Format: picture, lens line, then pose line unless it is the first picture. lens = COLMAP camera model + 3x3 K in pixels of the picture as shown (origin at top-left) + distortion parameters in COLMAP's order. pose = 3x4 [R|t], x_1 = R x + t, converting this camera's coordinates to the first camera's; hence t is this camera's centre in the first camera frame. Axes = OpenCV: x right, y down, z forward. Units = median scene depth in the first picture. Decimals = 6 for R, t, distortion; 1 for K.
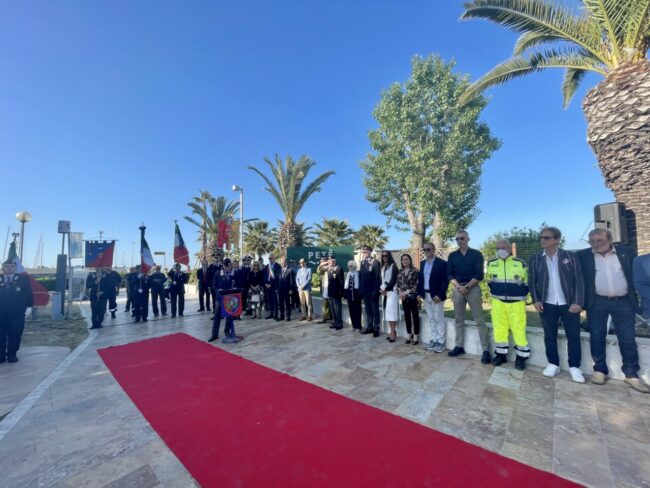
lens RADIAL K [[265.9, 0, 322.3], [0, 265.9, 241.5], [0, 0, 1]] dist [0.009127, 0.000630]
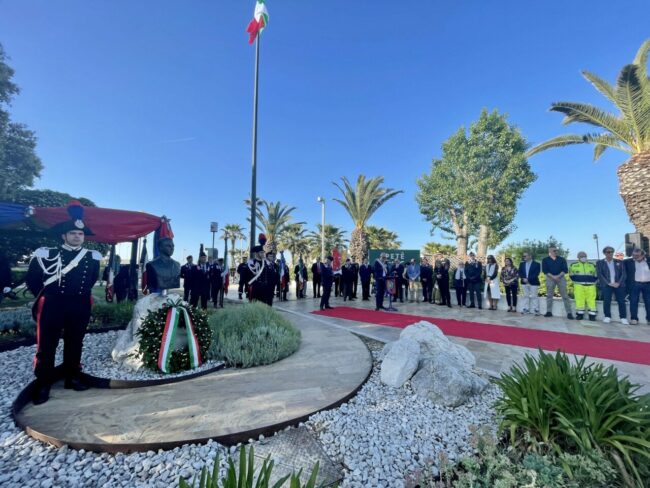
lens RADIAL K [[265.9, 0, 326.3], [0, 265.9, 244.0], [0, 0, 1]] dist [0.009127, 0.000630]
pose [[0.998153, 0.038994, 0.046589, -0.925810], [-0.039191, 0.999226, 0.003318, 0.001618], [-0.046423, -0.005138, 0.998909, -0.601332]]
